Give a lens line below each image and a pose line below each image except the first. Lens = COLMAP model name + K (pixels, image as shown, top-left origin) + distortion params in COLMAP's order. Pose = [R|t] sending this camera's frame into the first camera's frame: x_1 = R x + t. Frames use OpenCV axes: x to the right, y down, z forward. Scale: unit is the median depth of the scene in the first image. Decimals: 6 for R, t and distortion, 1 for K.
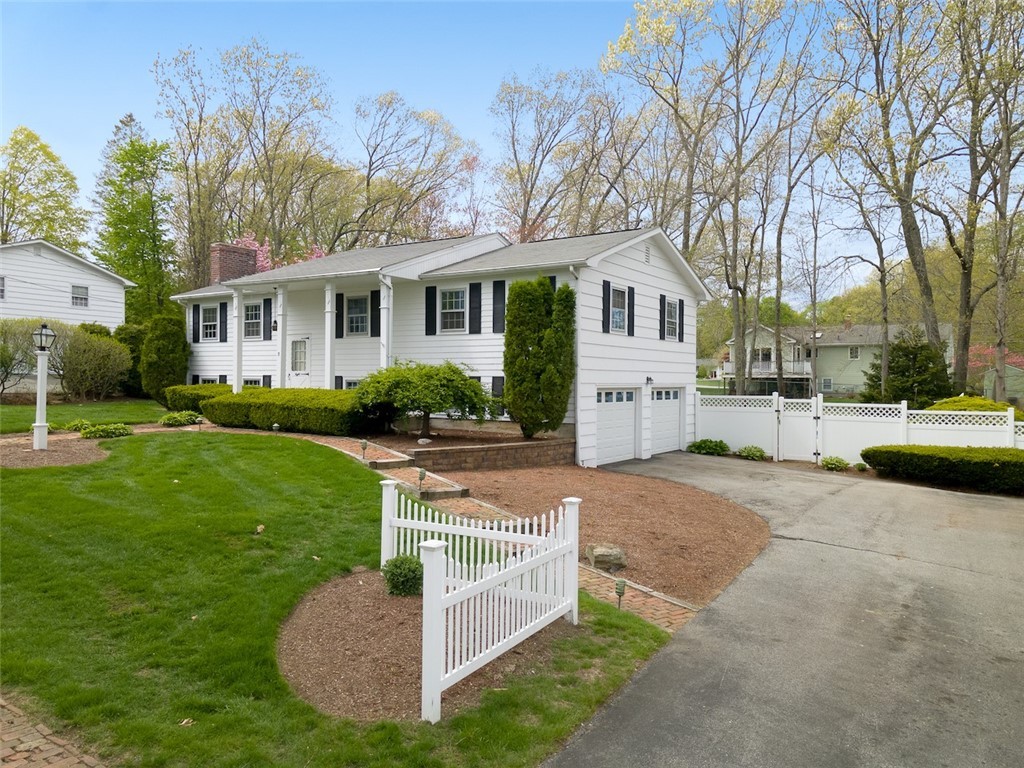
lens RADIAL K [[735.3, 0, 507.2], [0, 735.3, 384.5], [0, 0, 1]] dist [0.025936, 0.016917]
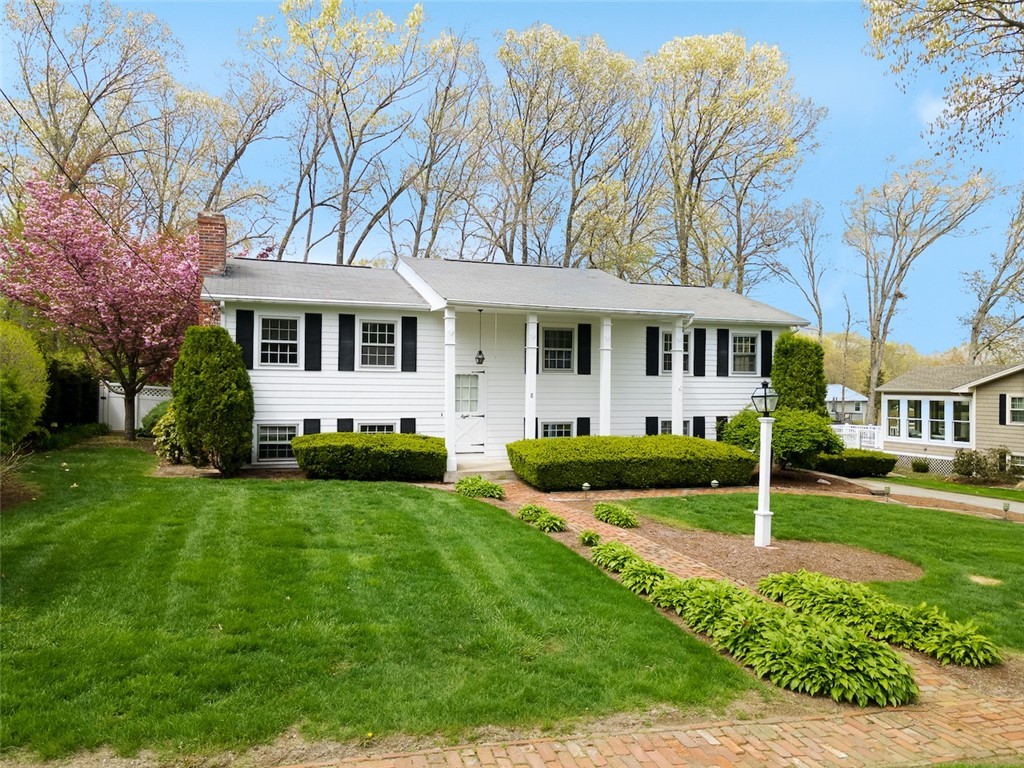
lens RADIAL K [[735.3, 0, 507.9], [0, 735.3, 385.7], [0, 0, 1]] dist [0.025936, 0.016917]
pose [[0.613330, 0.031973, 0.789179, -0.851731], [0.022221, 0.998086, -0.057706, 0.000079], [-0.789514, 0.052929, 0.611446, 0.458735]]
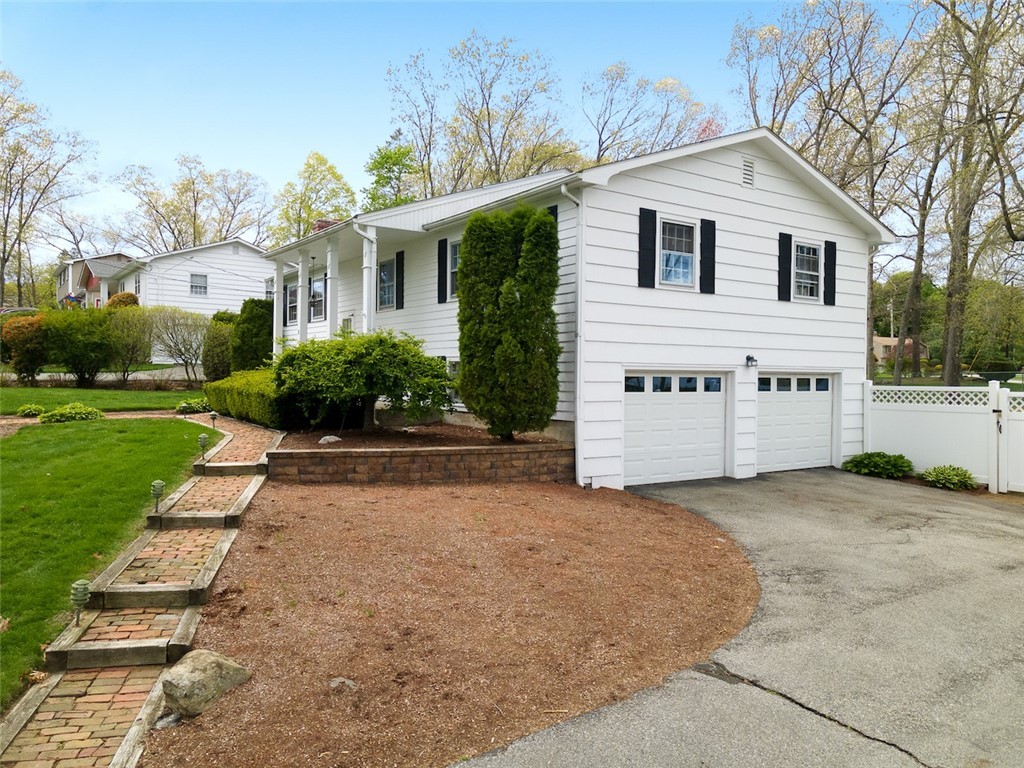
lens RADIAL K [[735.3, 0, 513.6], [0, 735.3, 384.4], [0, 0, 1]] dist [0.025936, 0.016917]
pose [[0.925091, 0.005997, -0.379698, 0.244239], [-0.004904, 0.999981, 0.003845, 0.014084], [0.379714, -0.001695, 0.925102, 0.294146]]
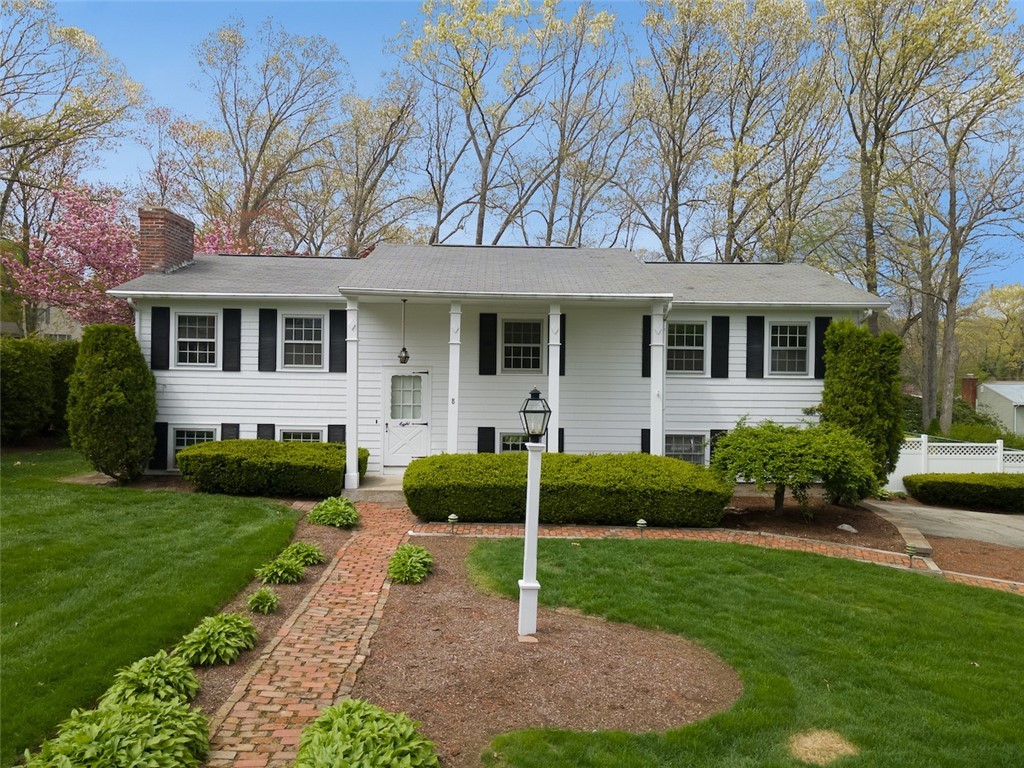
lens RADIAL K [[735.3, 0, 515.3], [0, 735.3, 389.7], [0, 0, 1]] dist [0.025936, 0.016917]
pose [[0.828797, 0.033118, 0.558568, -0.560874], [-0.002271, 0.998438, -0.055828, -0.007475], [-0.559544, 0.045002, 0.827578, 0.360299]]
